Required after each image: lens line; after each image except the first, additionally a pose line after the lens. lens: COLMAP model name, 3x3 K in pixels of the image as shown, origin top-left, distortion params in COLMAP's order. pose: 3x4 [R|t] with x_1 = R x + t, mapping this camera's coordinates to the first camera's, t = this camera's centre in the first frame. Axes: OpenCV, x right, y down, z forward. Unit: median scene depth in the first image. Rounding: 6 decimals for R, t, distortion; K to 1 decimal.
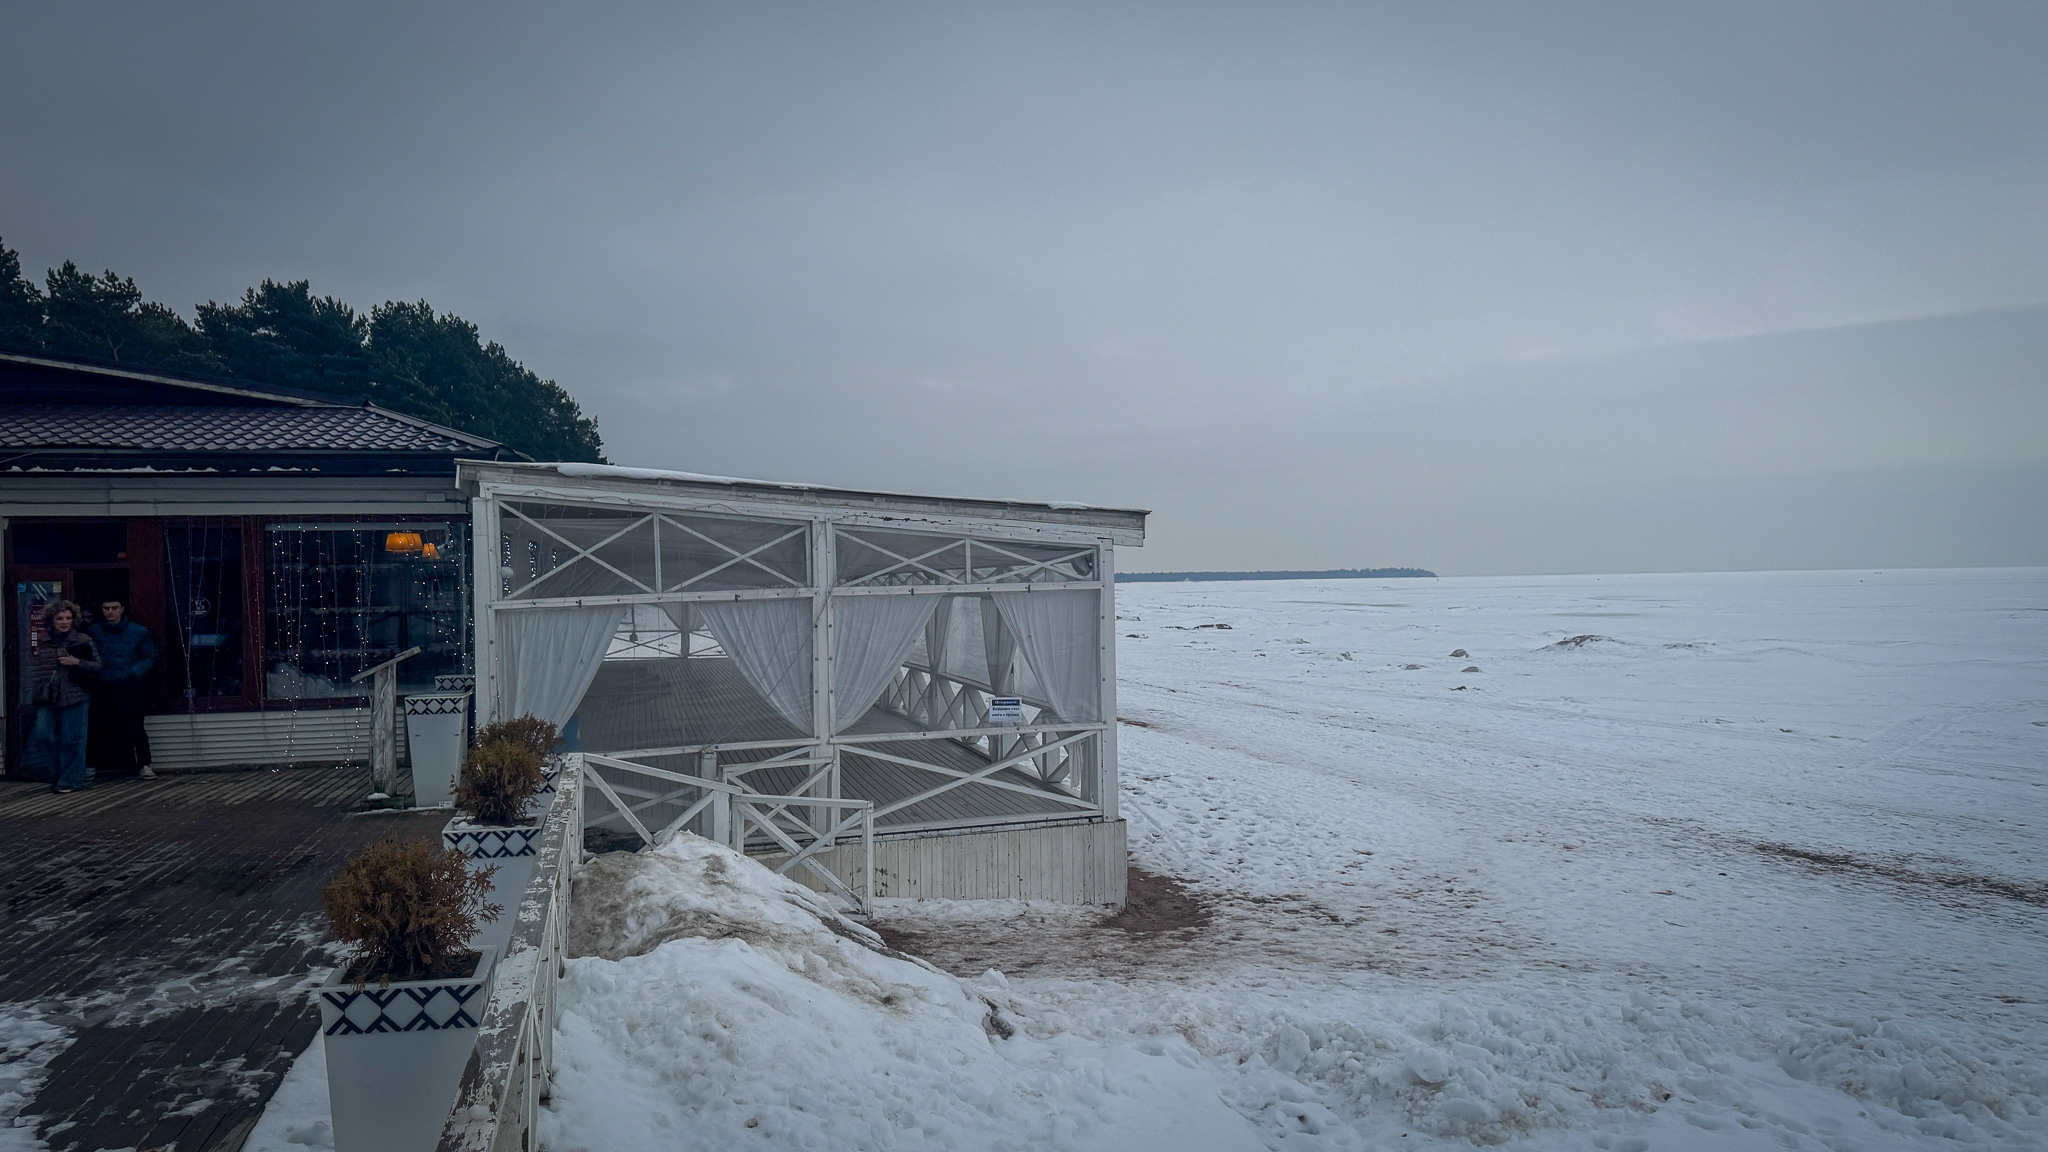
lens RADIAL K [[1448.8, 0, 1087.8], [0, 1448.8, 576.4], [0, 0, 1]] dist [0.162409, -0.243304]
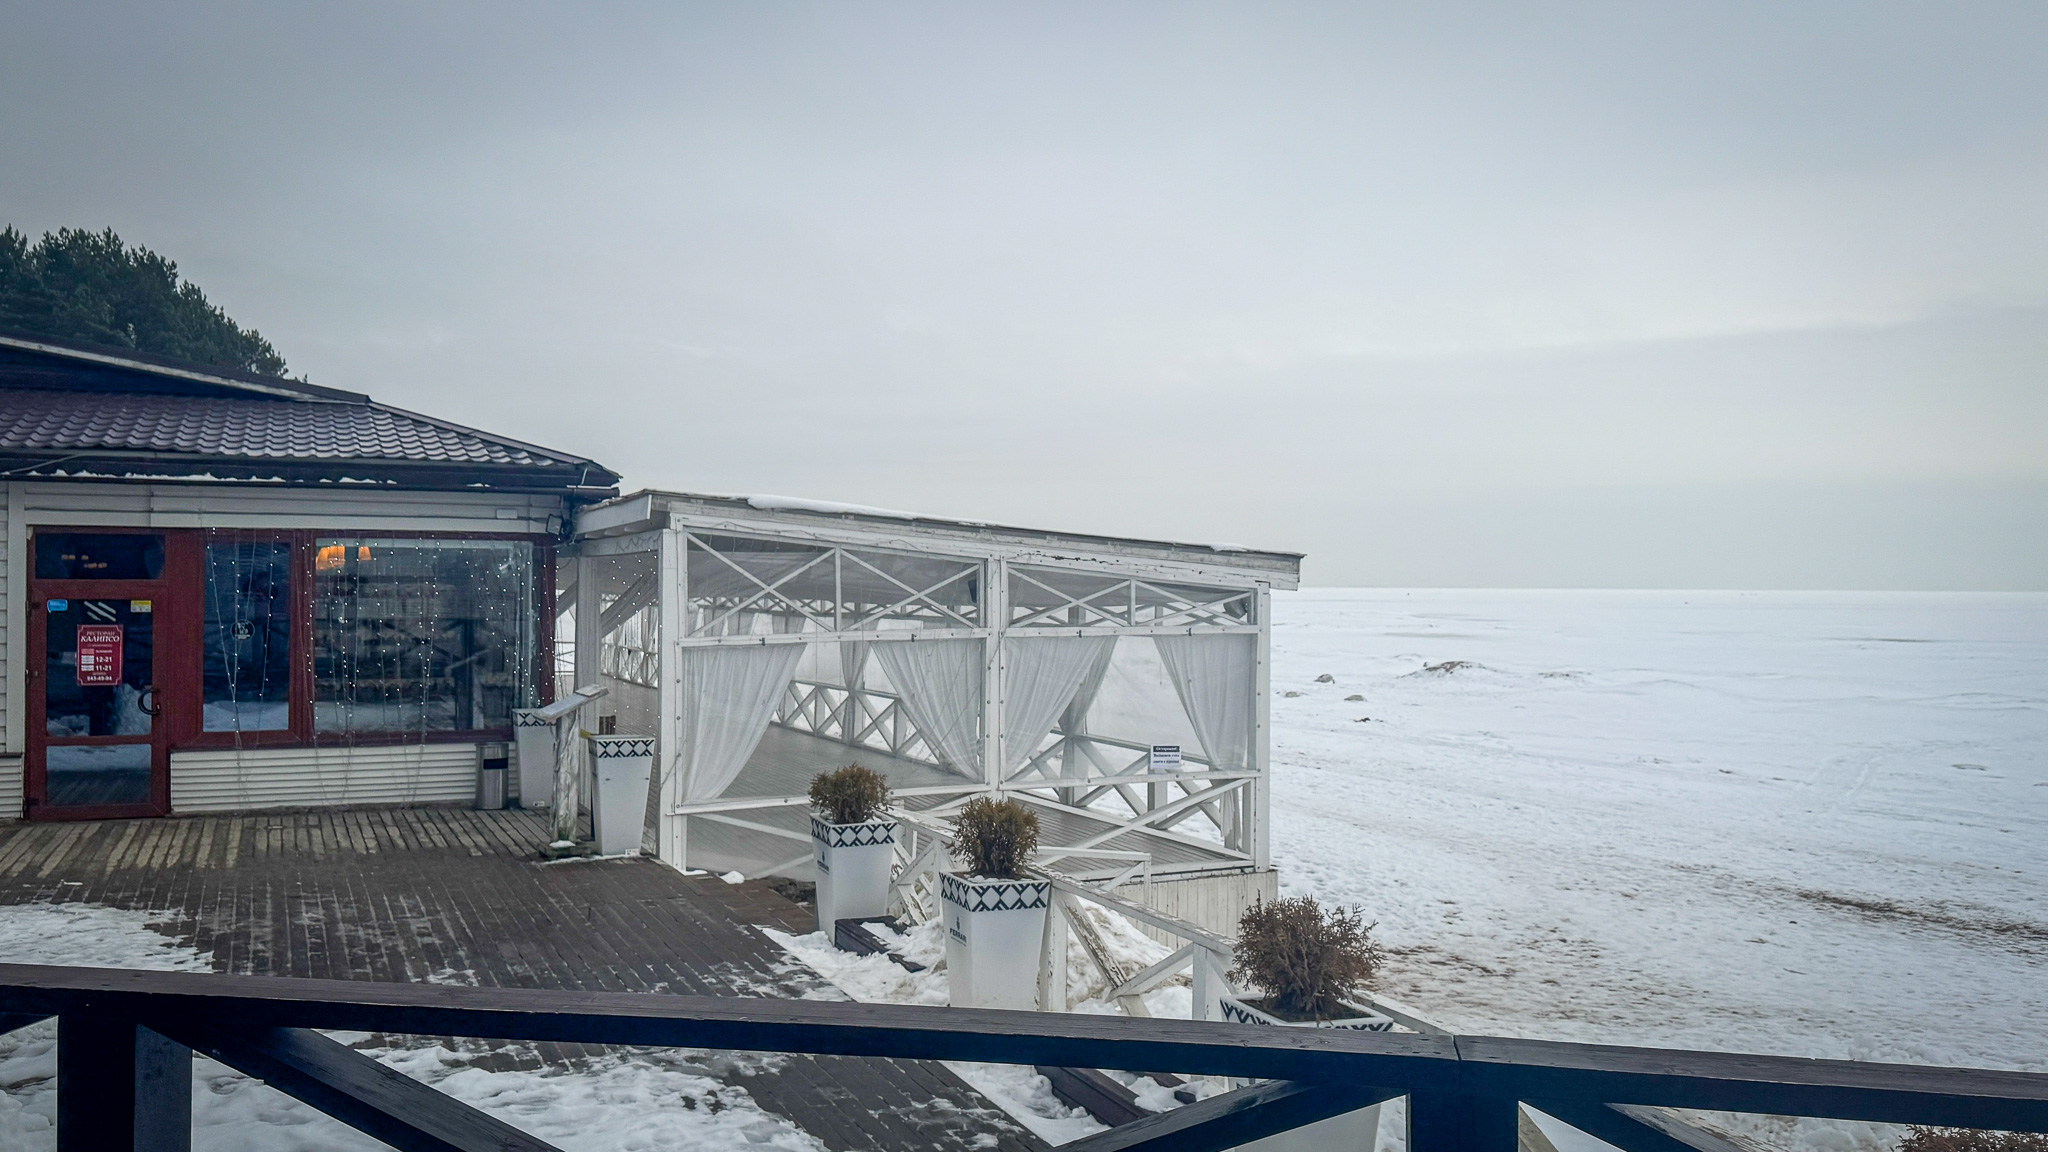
lens RADIAL K [[1684.2, 0, 1057.7], [0, 1684.2, 579.7], [0, 0, 1]] dist [0.171710, -0.277105]
pose [[0.989008, 0.024239, 0.145864, -0.290590], [-0.024546, 0.999699, 0.000305, -0.024500], [-0.145813, -0.003882, 0.989305, -0.104994]]
